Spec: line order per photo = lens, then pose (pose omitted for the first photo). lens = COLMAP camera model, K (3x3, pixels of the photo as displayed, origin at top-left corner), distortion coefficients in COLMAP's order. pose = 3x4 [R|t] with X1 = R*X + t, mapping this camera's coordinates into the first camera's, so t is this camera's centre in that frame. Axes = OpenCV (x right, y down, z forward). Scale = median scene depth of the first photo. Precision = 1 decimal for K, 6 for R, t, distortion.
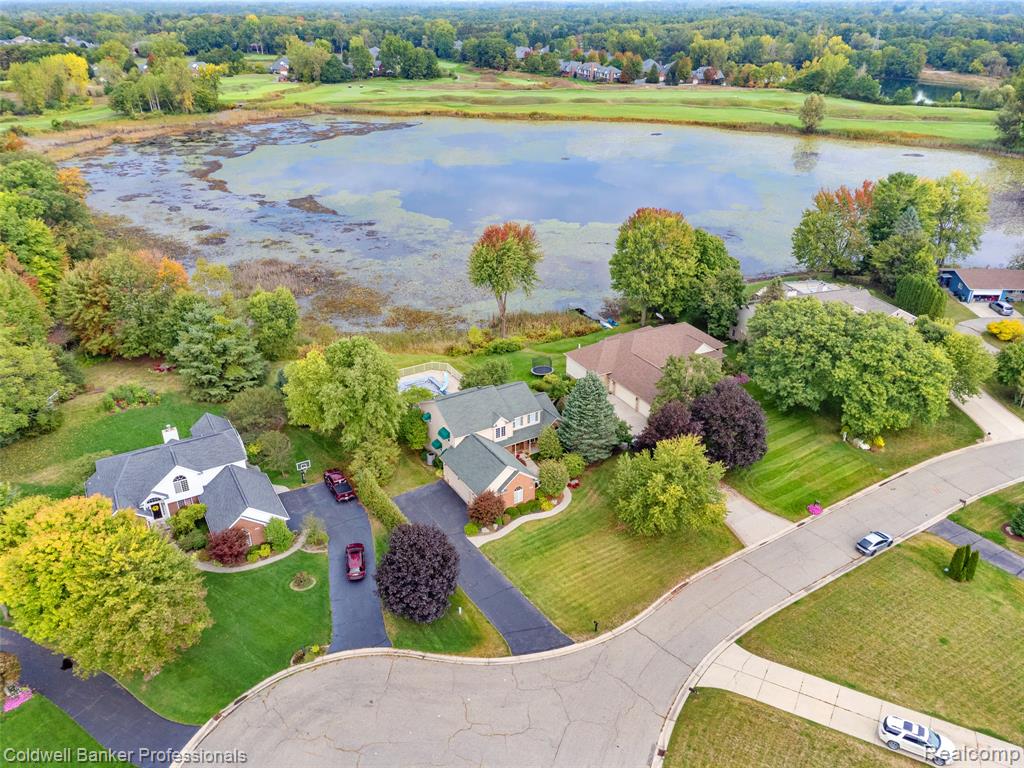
lens RADIAL K [[749.7, 0, 508.1], [0, 749.7, 386.1], [0, 0, 1]] dist [0.022494, -0.002689]
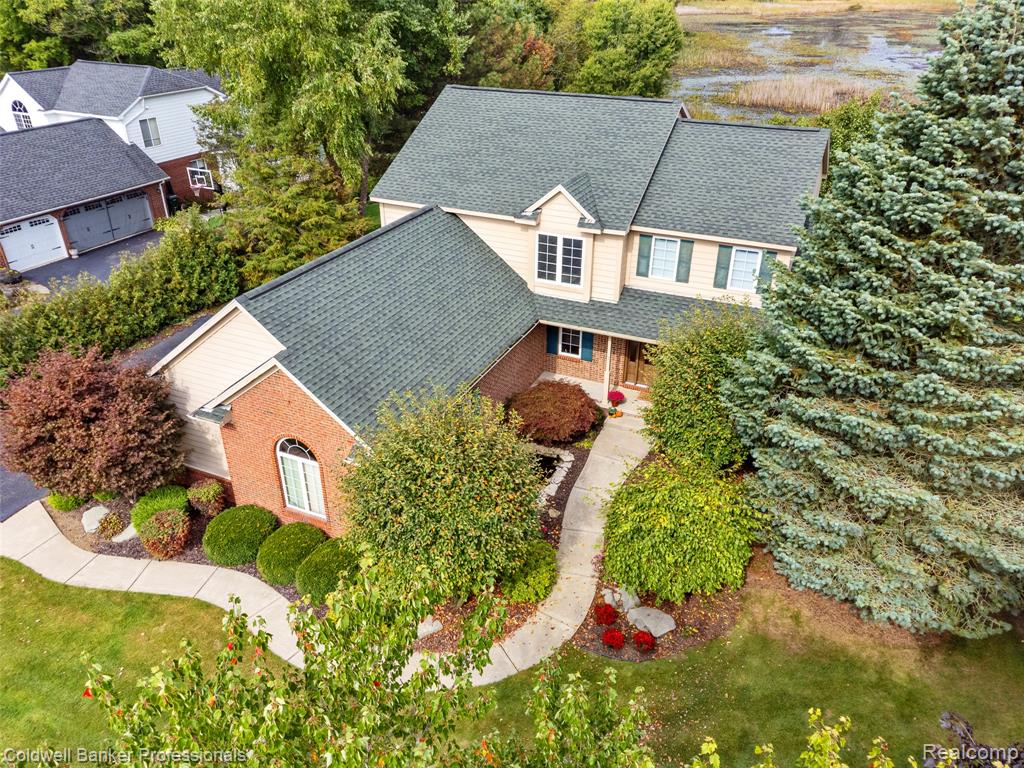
lens RADIAL K [[749.7, 0, 508.1], [0, 749.7, 386.1], [0, 0, 1]] dist [0.022494, -0.002689]
pose [[0.561721, 0.405134, -0.721343, 0.179446], [-0.376325, 0.901595, 0.213321, 0.056118], [0.736783, 0.151632, 0.658907, 0.885007]]
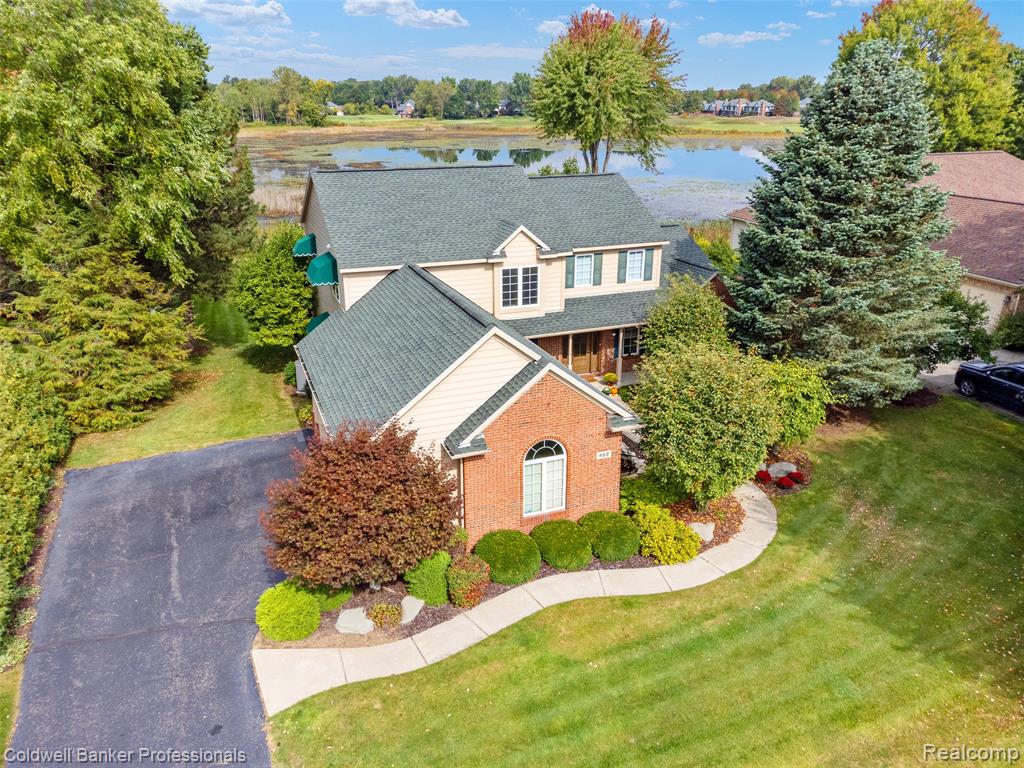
lens RADIAL K [[749.7, 0, 508.1], [0, 749.7, 386.1], [0, 0, 1]] dist [0.022494, -0.002689]
pose [[0.984775, 0.059888, -0.163189, 0.037678], [-0.077474, 0.991595, -0.103618, 0.138745], [0.155612, 0.114684, 0.981138, 0.756253]]
